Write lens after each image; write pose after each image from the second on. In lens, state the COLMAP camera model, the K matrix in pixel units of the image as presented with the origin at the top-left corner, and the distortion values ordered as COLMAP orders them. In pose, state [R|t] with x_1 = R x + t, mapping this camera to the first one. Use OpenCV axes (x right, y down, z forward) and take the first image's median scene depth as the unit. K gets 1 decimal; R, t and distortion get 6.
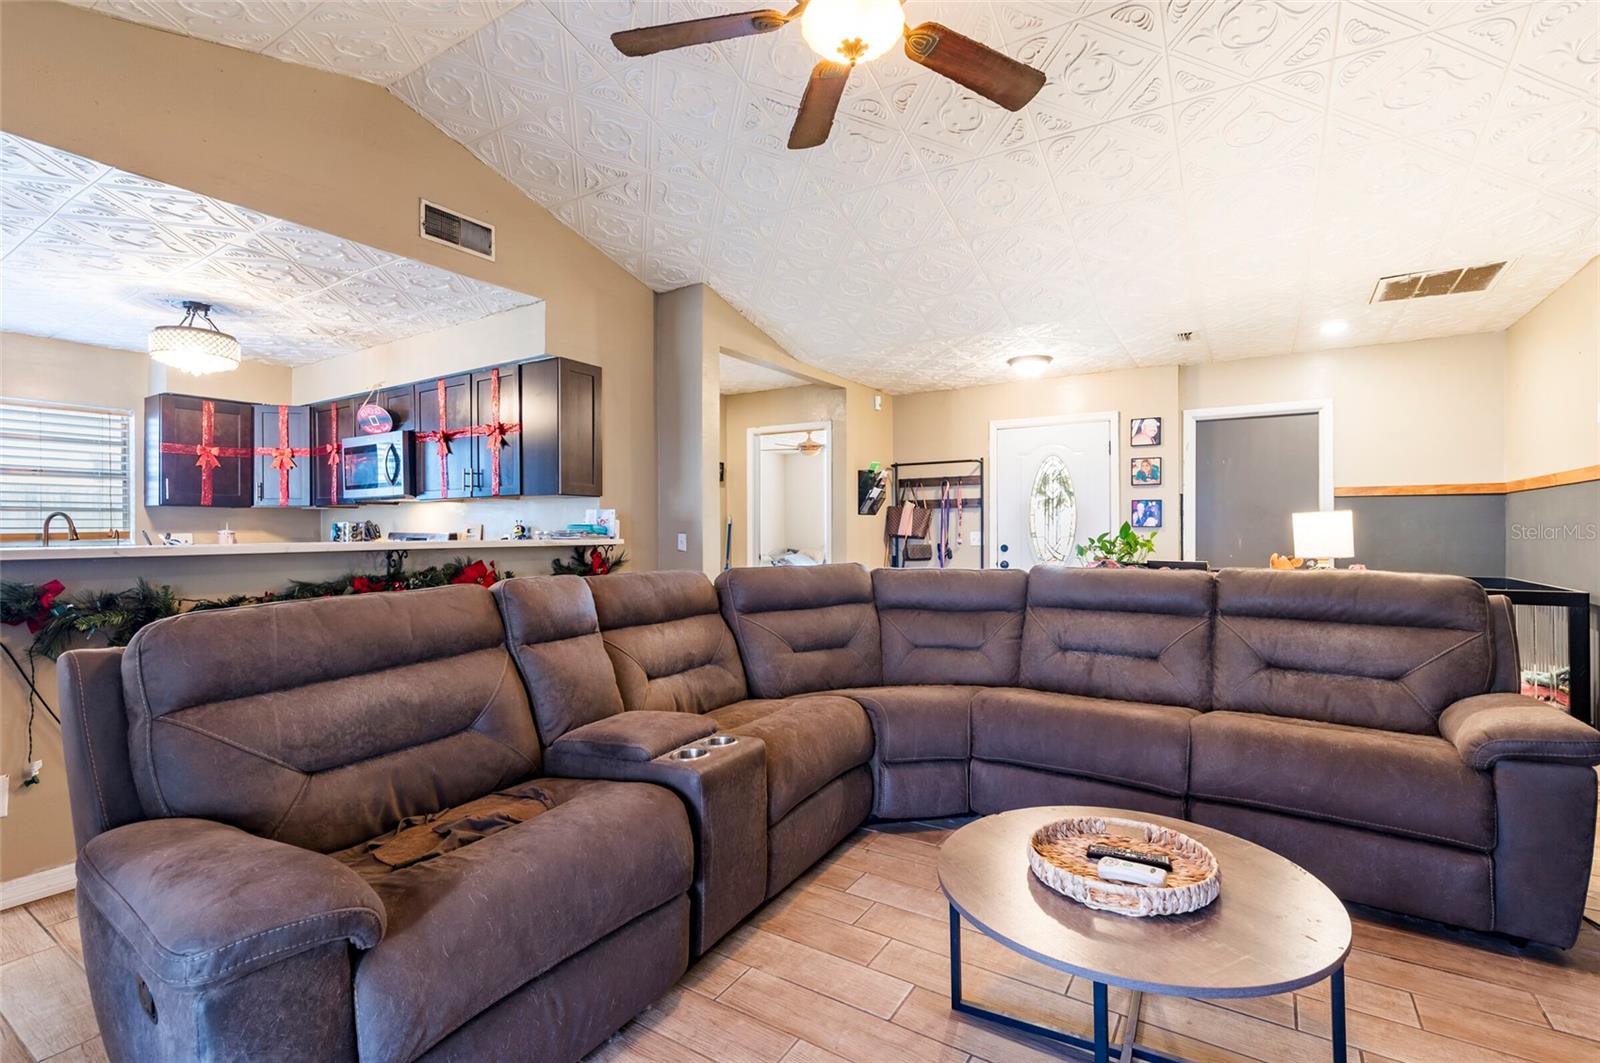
lens RADIAL K [[730.8, 0, 804.6], [0, 730.8, 525.5], [0, 0, 1]] dist [-0.003090, -0.000433]
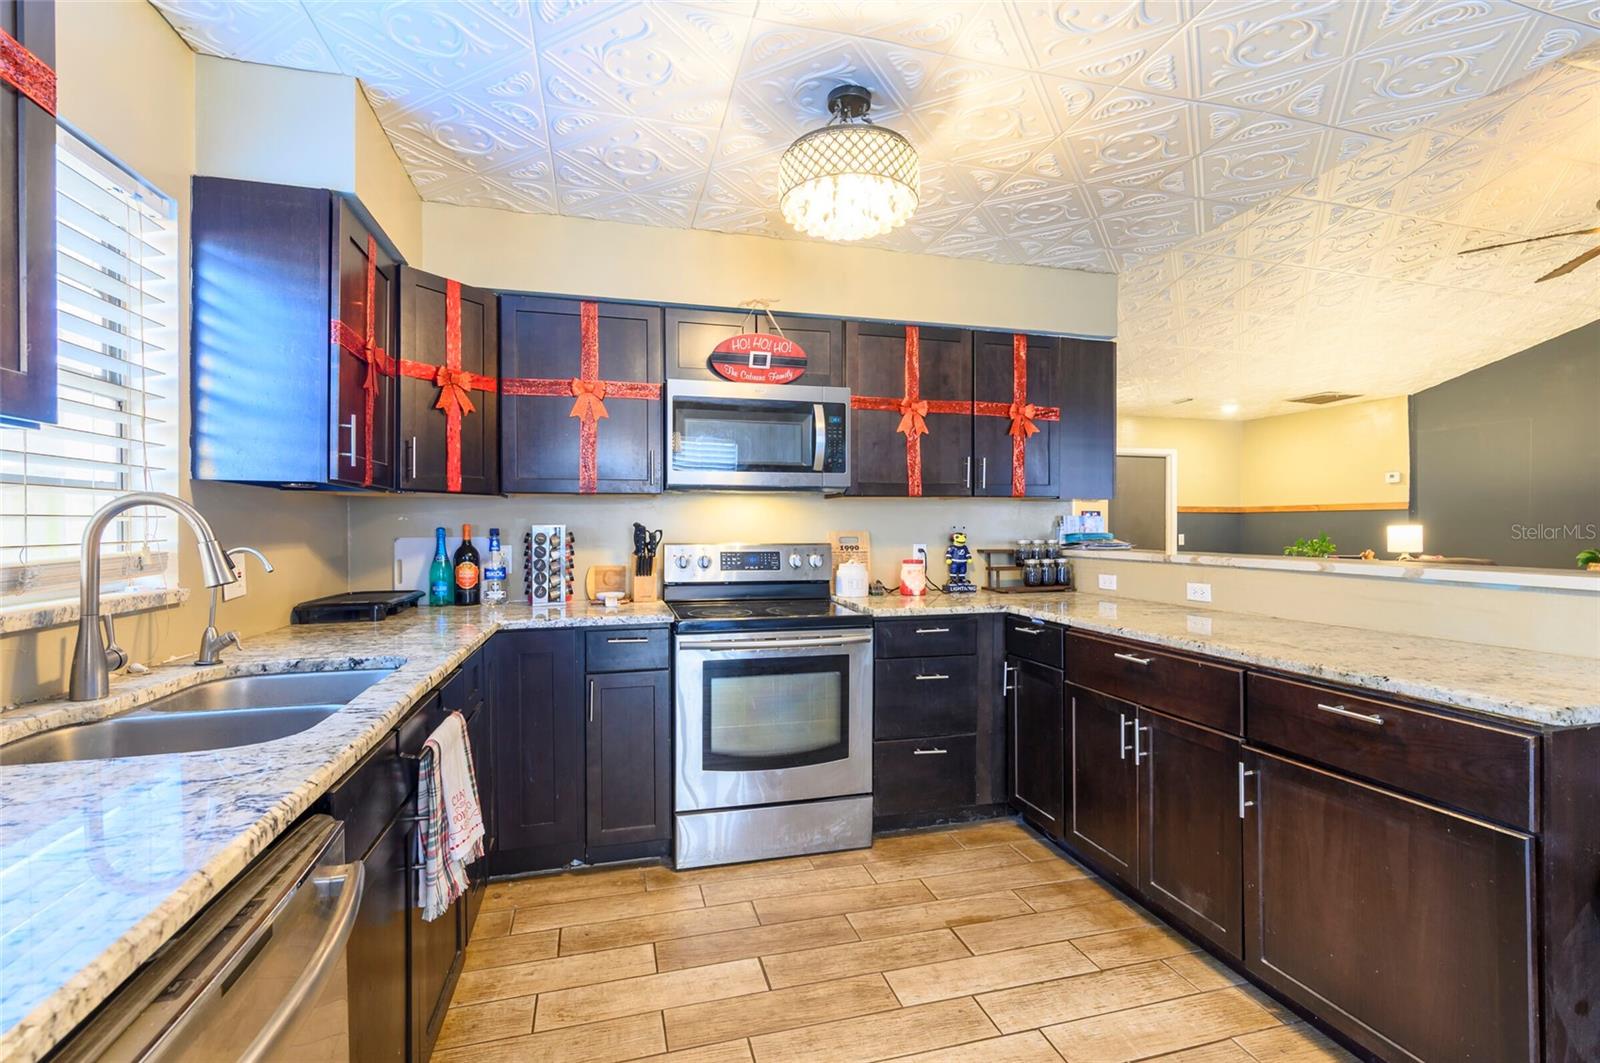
lens RADIAL K [[730.8, 0, 792.5], [0, 730.8, 530.8], [0, 0, 1]] dist [-0.003090, -0.000433]
pose [[0.665656, -0.001010, 0.746258, -1.014679], [-0.010149, 0.999894, 0.010407, -0.008187], [-0.746190, -0.014501, 0.665575, 0.567850]]
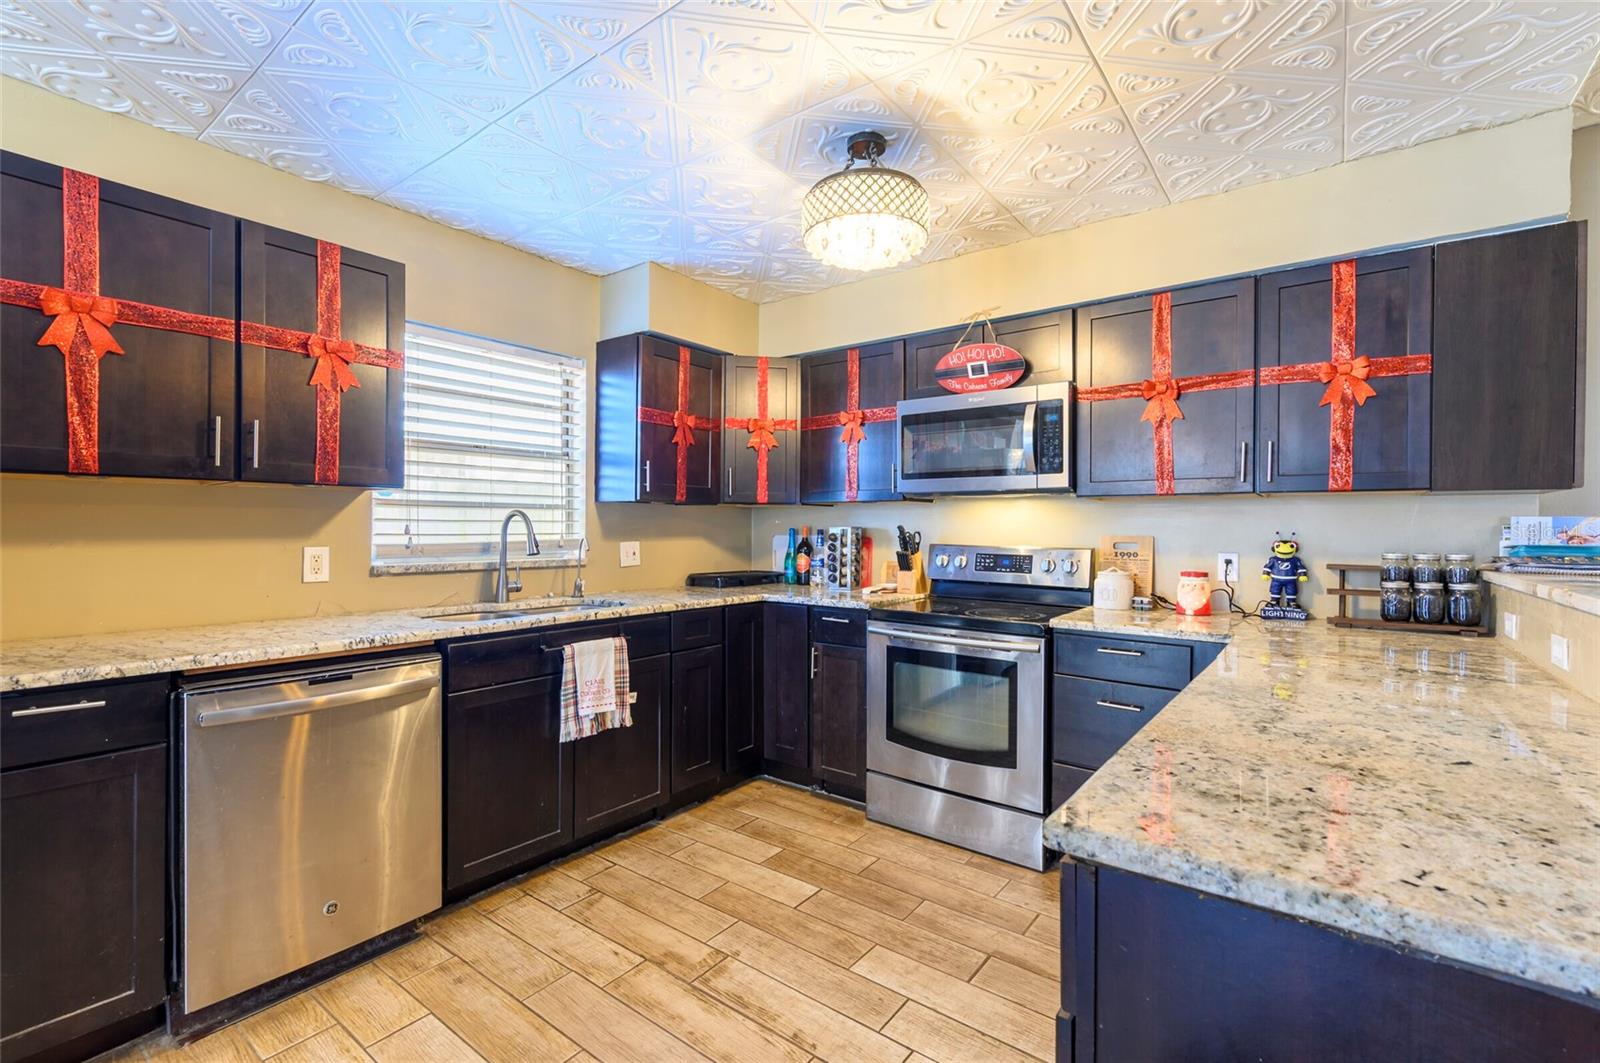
lens RADIAL K [[706.4, 0, 802.1], [0, 706.4, 531.2], [0, 0, 1]] dist [-0.004163, 0.000116]
pose [[0.996809, 0.011648, -0.078964, -0.688786], [-0.010276, 0.999790, 0.017758, -0.012925], [0.079154, -0.016890, 0.996719, 0.375298]]
